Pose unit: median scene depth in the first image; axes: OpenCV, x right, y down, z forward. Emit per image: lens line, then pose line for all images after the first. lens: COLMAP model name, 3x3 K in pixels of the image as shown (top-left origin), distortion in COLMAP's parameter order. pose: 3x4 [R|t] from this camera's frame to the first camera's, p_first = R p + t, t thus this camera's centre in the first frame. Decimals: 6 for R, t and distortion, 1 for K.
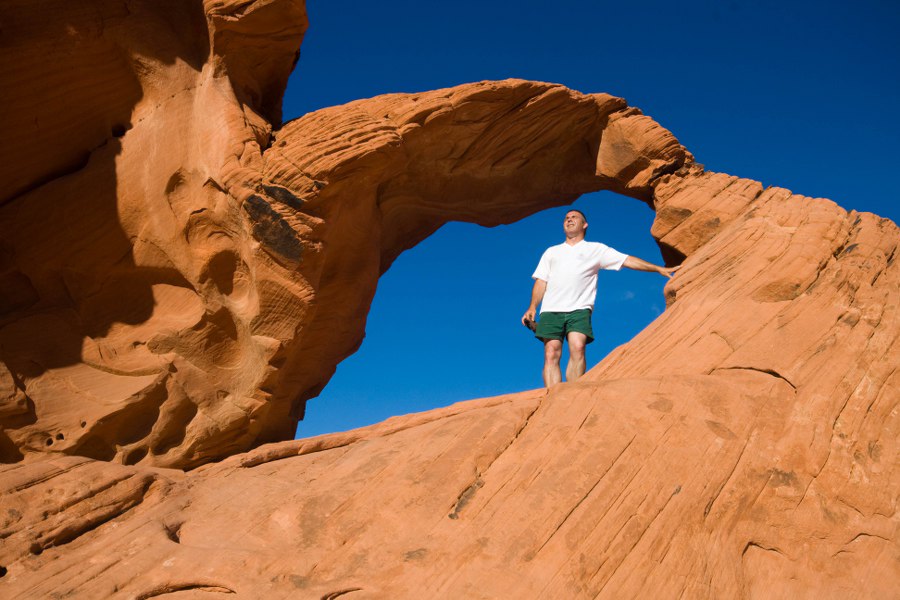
lens RADIAL K [[733.2, 0, 451.8], [0, 733.2, 301.8], [0, 0, 1]] dist [0.001243, 0.000725]
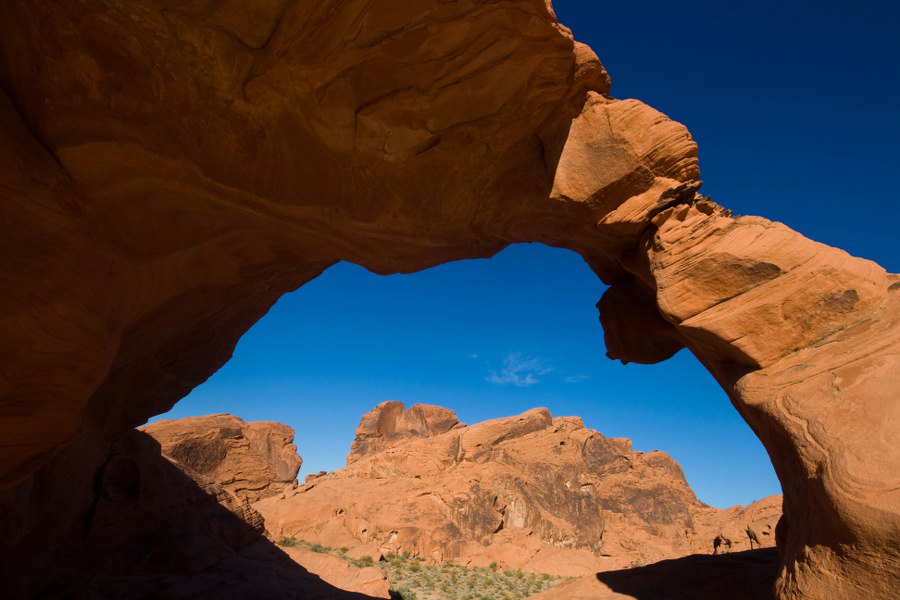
lens RADIAL K [[733.2, 0, 449.9], [0, 733.2, 300.2], [0, 0, 1]] dist [0.001243, 0.000725]
pose [[0.984450, 0.125232, 0.123188, 0.061117], [-0.114980, 0.989542, -0.087100, -0.034329], [-0.132808, 0.071581, 0.988554, 0.479474]]
